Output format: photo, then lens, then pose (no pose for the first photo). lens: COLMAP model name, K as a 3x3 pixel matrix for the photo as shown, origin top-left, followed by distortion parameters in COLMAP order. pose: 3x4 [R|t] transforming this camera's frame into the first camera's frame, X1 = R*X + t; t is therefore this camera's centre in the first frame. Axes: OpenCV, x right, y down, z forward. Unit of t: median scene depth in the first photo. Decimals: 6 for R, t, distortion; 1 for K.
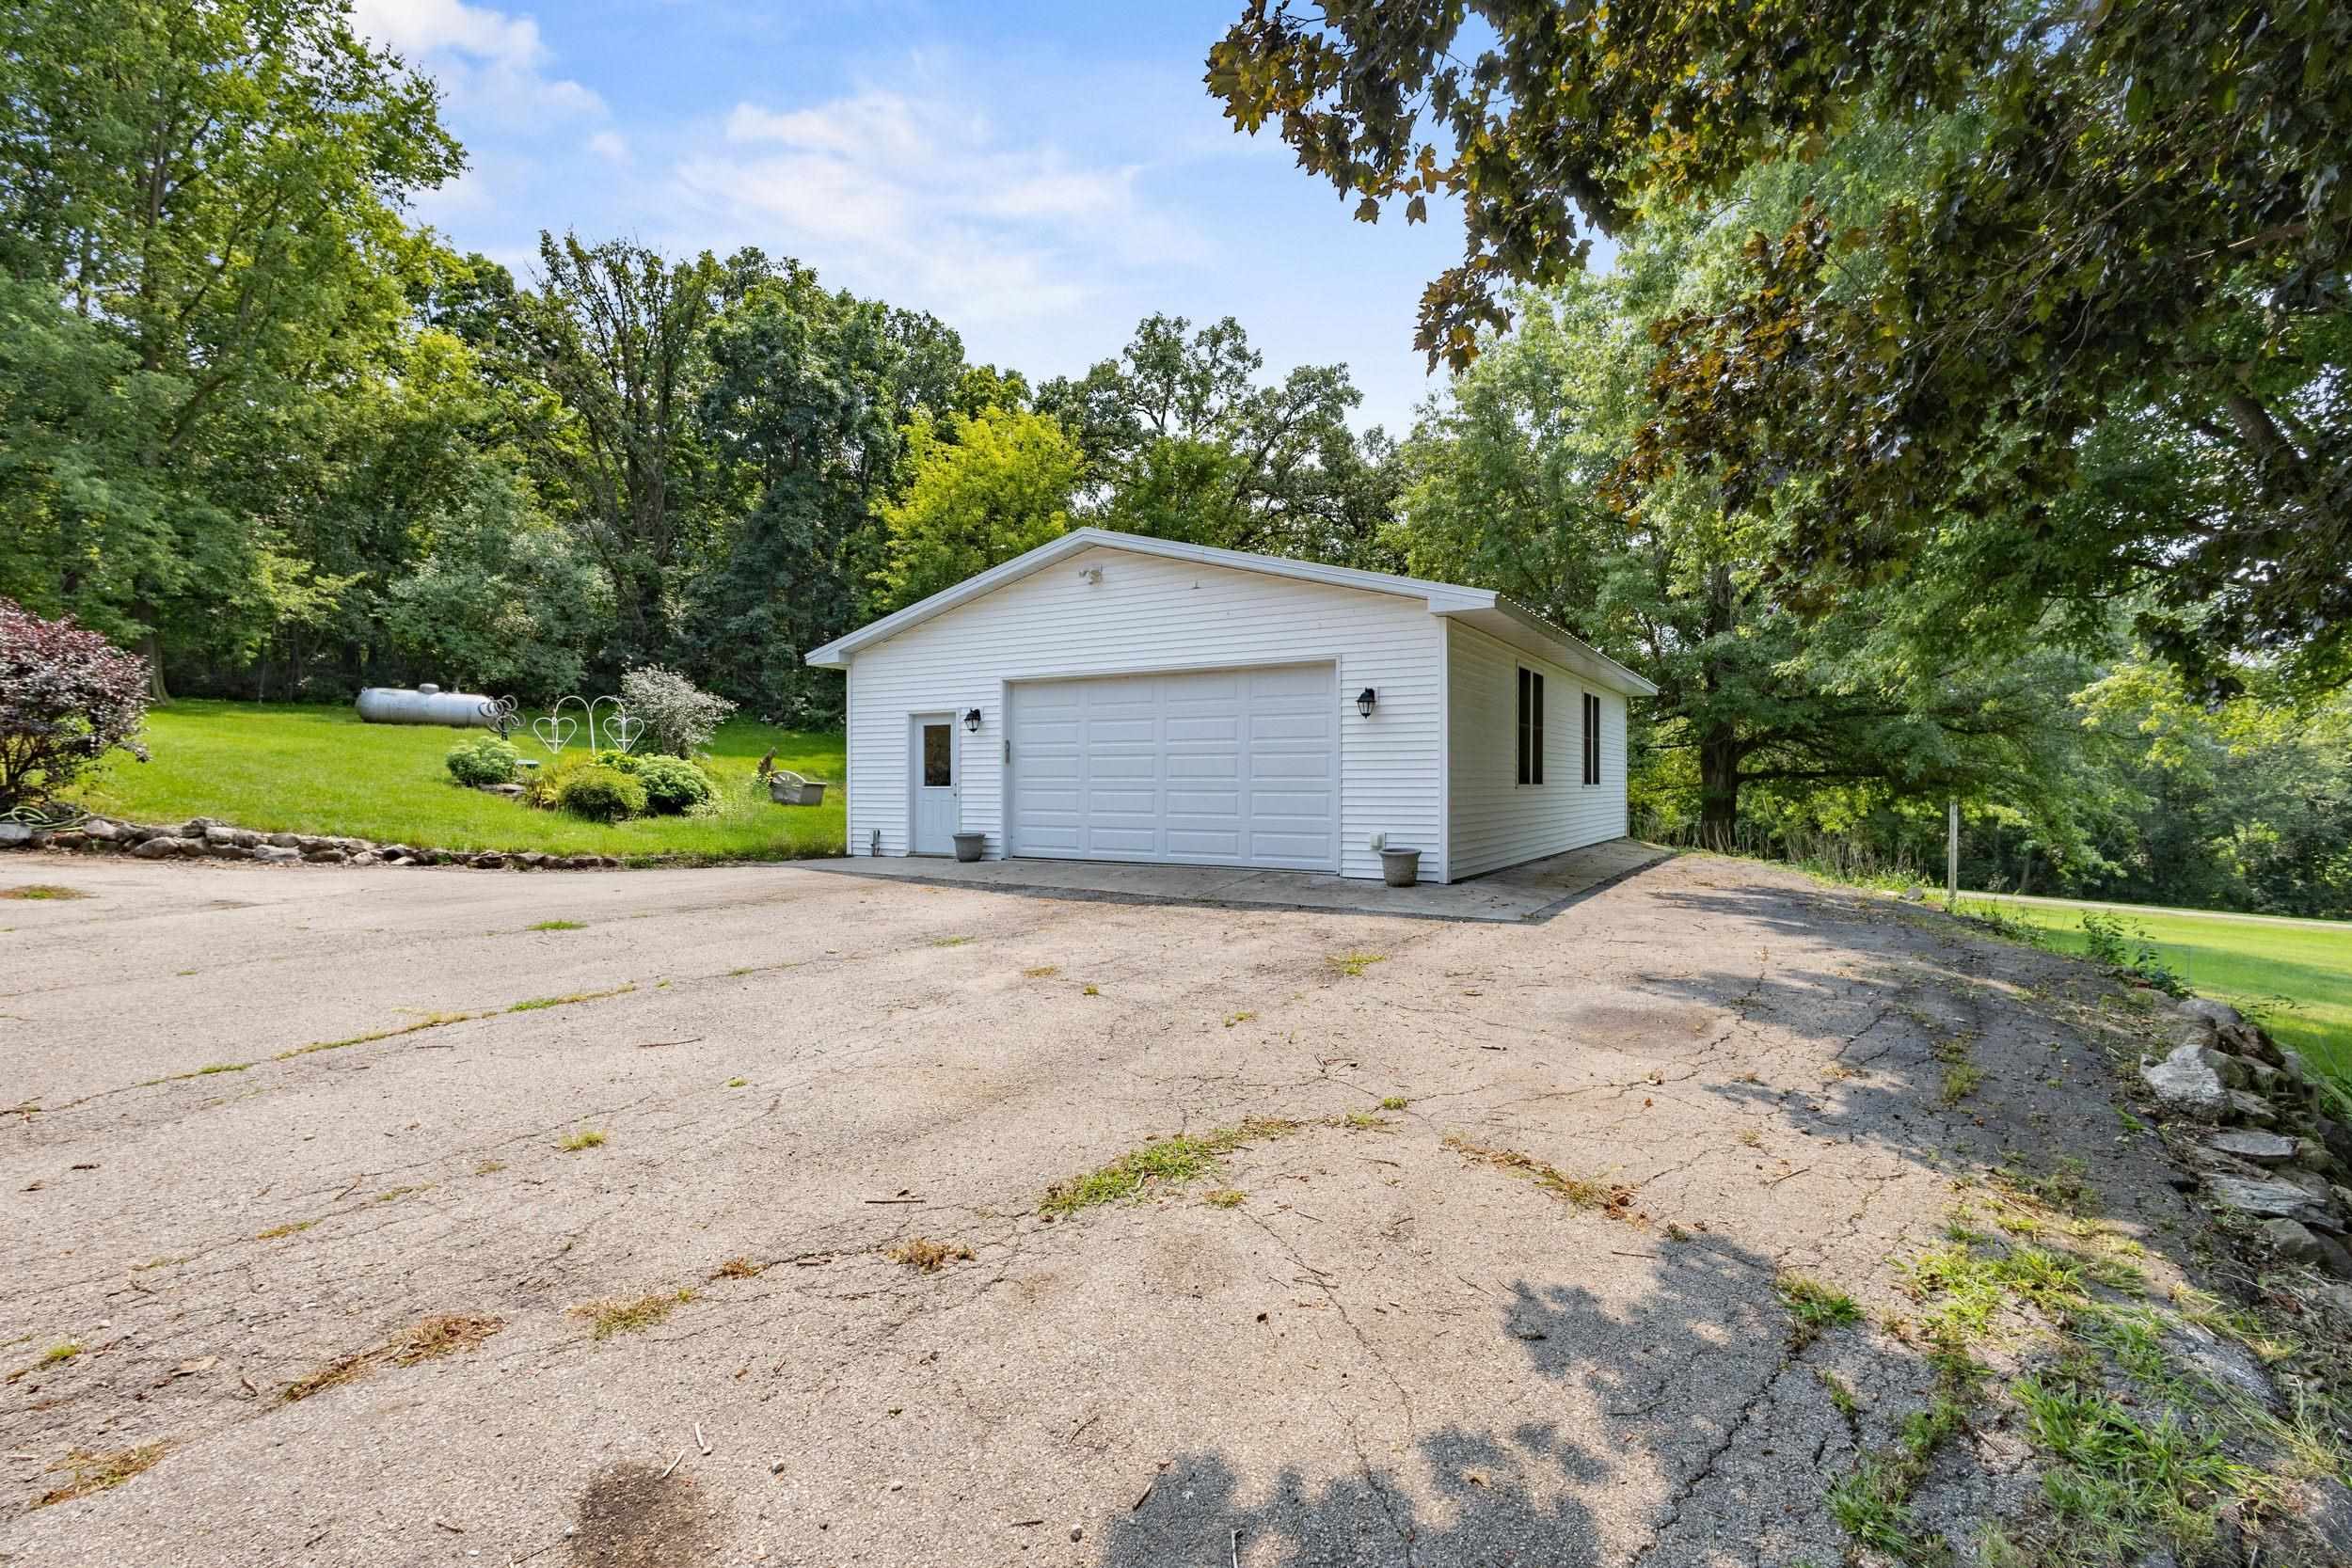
lens RADIAL K [[1074.6, 0, 1176.0], [0, 1074.6, 784.0], [0, 0, 1]] dist [0.014141, -0.004906]
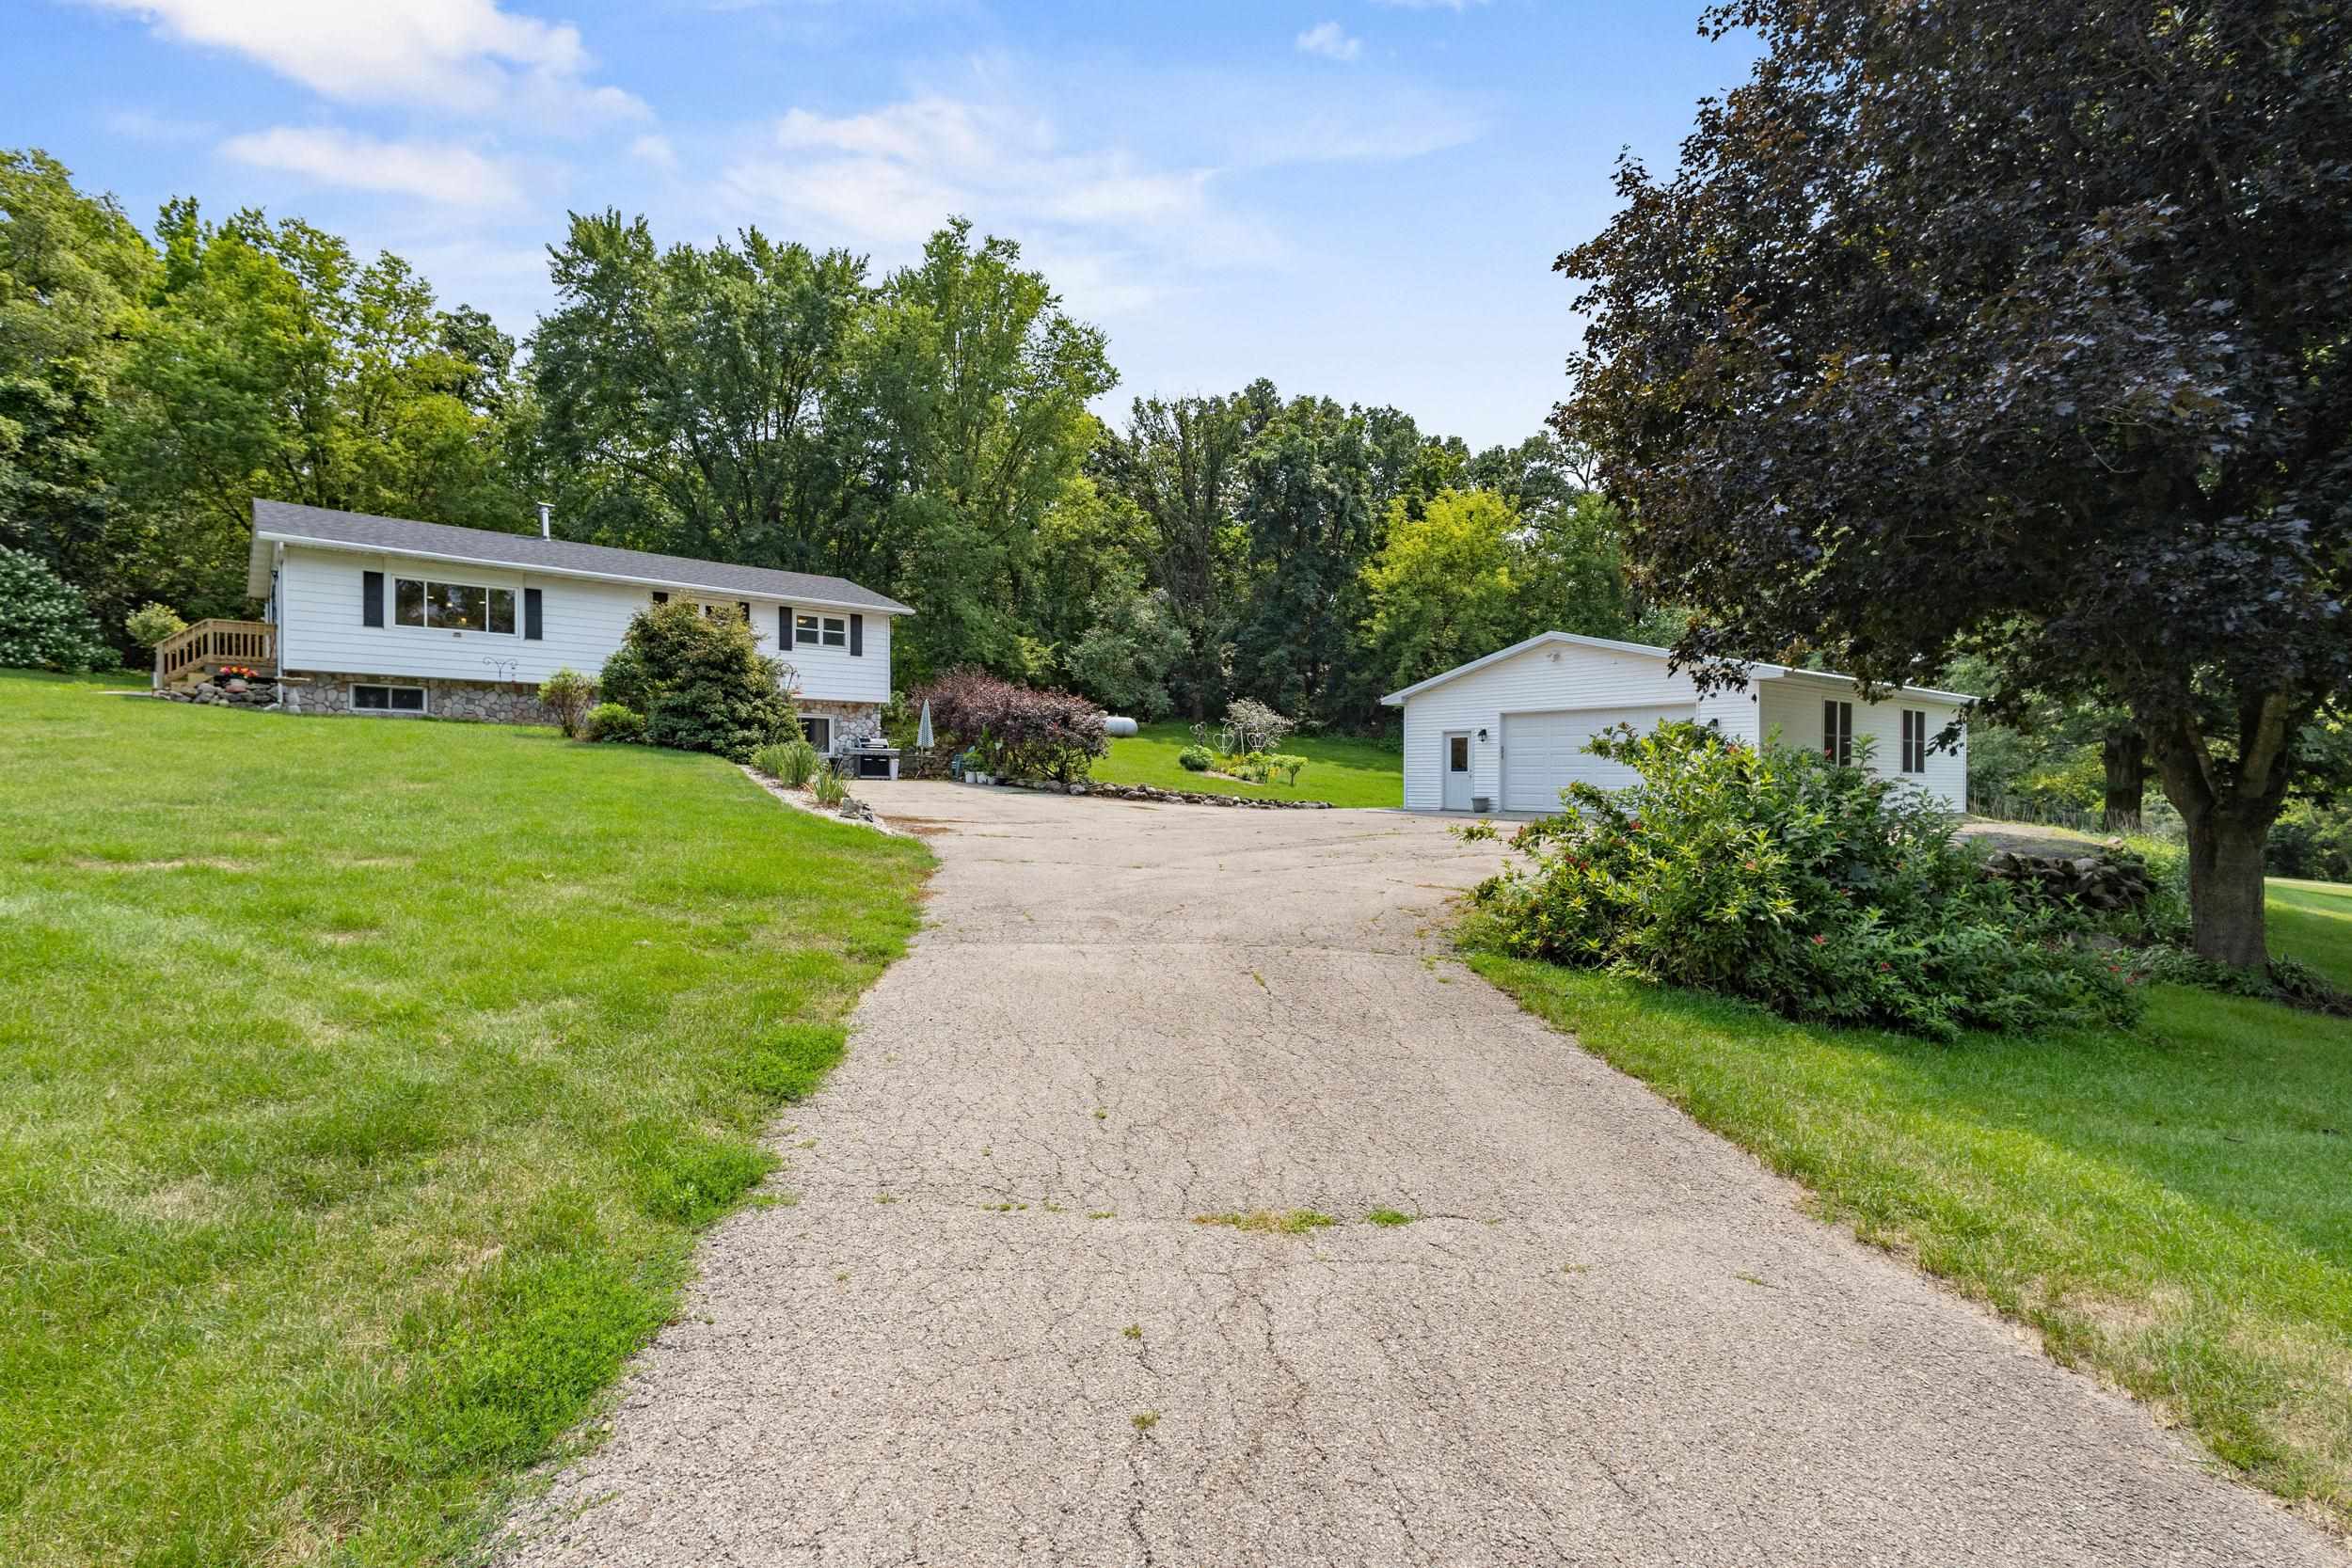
lens RADIAL K [[1075.4, 0, 1172.3], [0, 1075.4, 789.4], [0, 0, 1]] dist [0.002232, 0.000112]
pose [[0.931721, 0.008781, -0.363069, -0.005891], [-0.006056, 0.999944, 0.008642, 0.008313], [0.363125, -0.005853, 0.931722, -0.370052]]
